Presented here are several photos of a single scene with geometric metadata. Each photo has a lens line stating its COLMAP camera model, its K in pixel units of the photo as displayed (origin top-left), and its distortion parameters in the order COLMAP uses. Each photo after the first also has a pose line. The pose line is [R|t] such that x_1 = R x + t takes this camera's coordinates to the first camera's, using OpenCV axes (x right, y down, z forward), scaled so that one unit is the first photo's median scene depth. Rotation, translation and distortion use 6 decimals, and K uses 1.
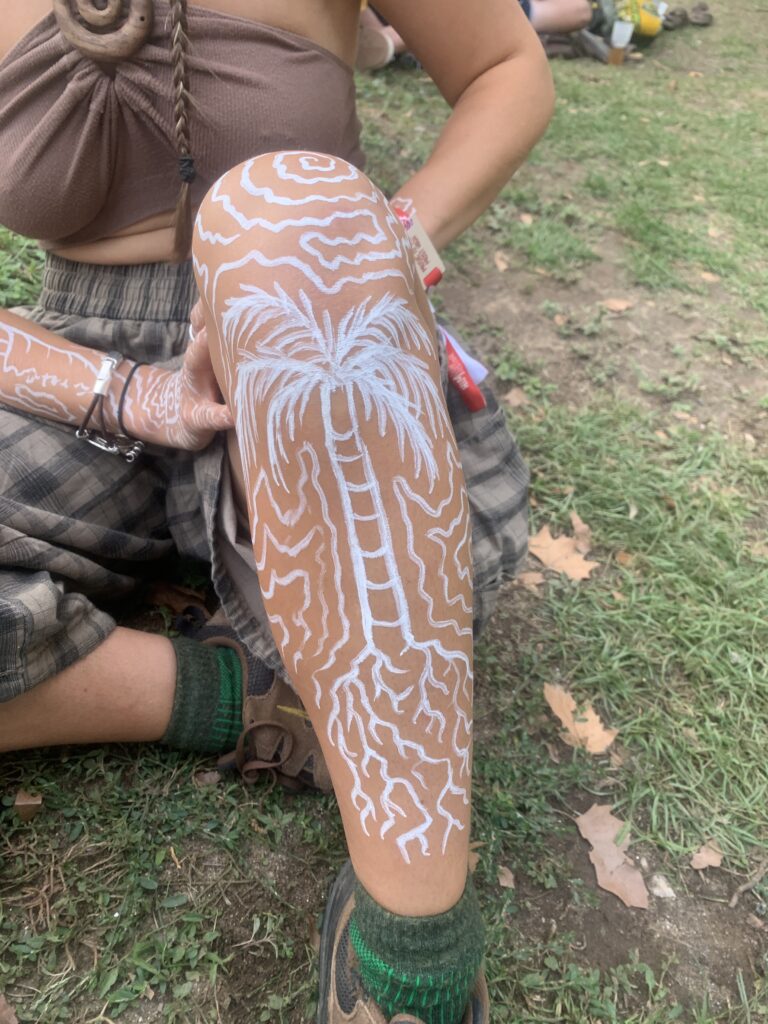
lens RADIAL K [[783.7, 0, 350.7], [0, 783.7, 509.7], [0, 0, 1]] dist [-0.001503, -0.007465]
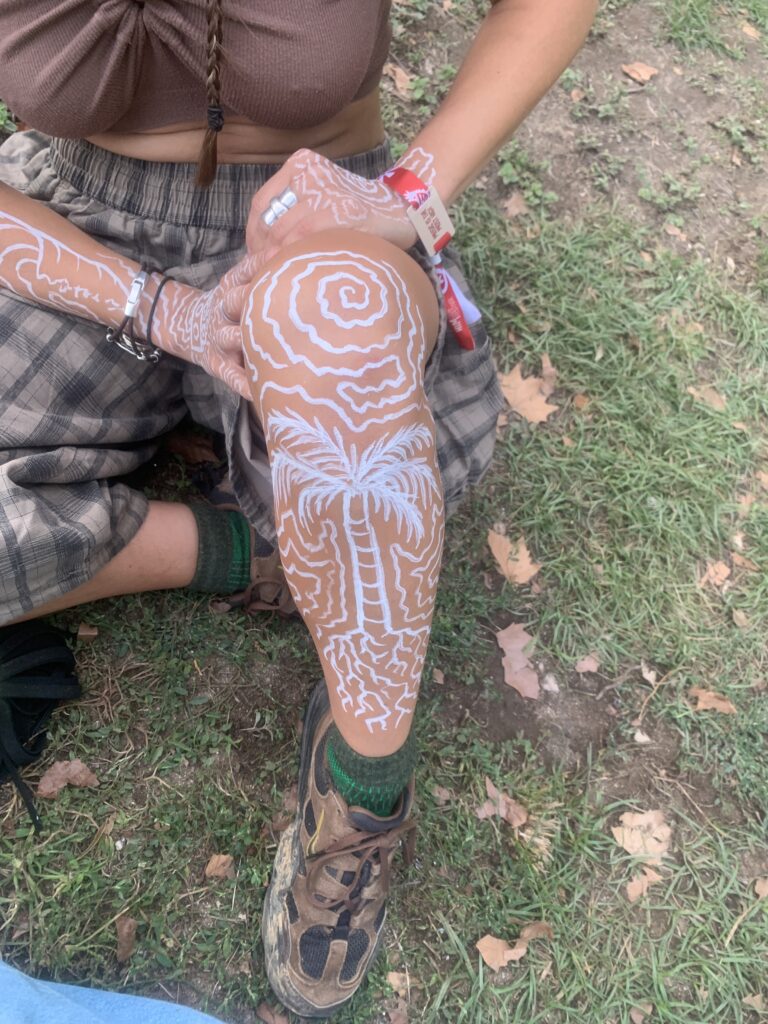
lens RADIAL K [[783.7, 0, 350.7], [0, 783.7, 509.7], [0, 0, 1]] dist [-0.001503, -0.007465]
pose [[0.996021, 0.067165, 0.058575, -0.055042], [-0.085415, 0.906982, 0.412417, -0.364264], [-0.025426, -0.415779, 0.909110, -0.118847]]
